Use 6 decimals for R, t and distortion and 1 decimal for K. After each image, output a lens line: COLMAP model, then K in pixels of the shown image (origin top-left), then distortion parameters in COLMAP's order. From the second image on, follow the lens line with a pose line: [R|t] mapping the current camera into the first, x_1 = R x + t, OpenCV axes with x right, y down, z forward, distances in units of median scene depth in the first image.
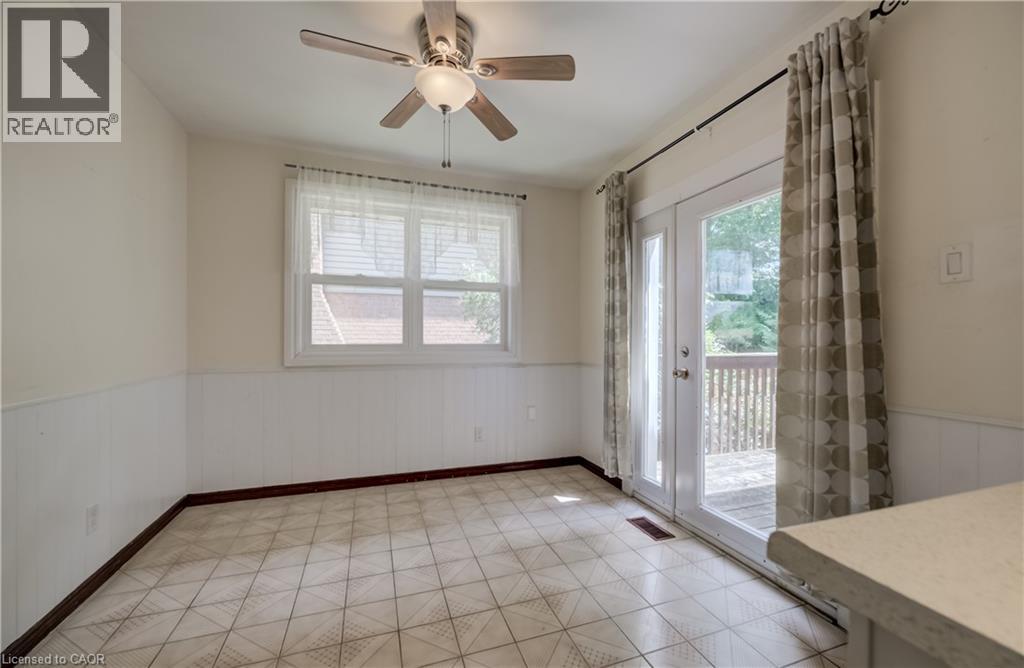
lens RADIAL K [[404.8, 0, 511.8], [0, 404.8, 341.9], [0, 0, 1]] dist [-0.000493, 0.000157]
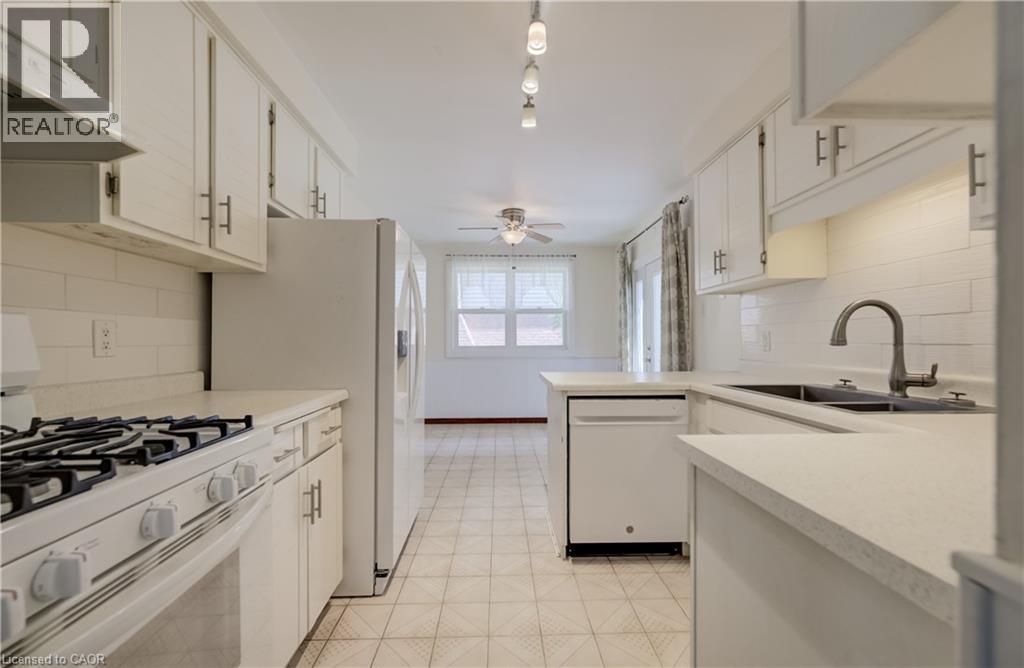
lens RADIAL K [[404.8, 0, 511.8], [0, 404.8, 341.9], [0, 0, 1]] dist [-0.000493, 0.000157]
pose [[0.954830, -0.011441, -0.296931, 0.310157], [0.008108, 0.999890, -0.012452, 0.012891], [0.297041, 0.009482, 0.954818, -0.743569]]
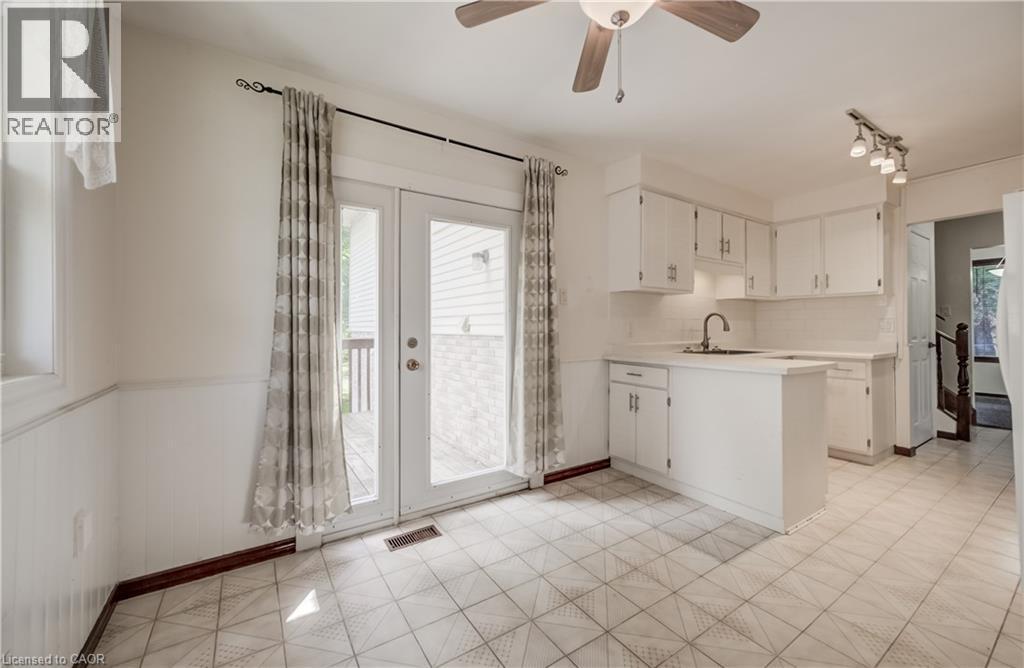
lens RADIAL K [[405.5, 0, 514.5], [0, 405.5, 323.9], [0, 0, 1]] dist [-0.000138, 0.000267]
pose [[-0.250450, -0.000008, 0.968130, -0.491407], [0.010618, 0.999940, 0.002755, -0.017965], [-0.968071, 0.010970, -0.250434, 0.818922]]
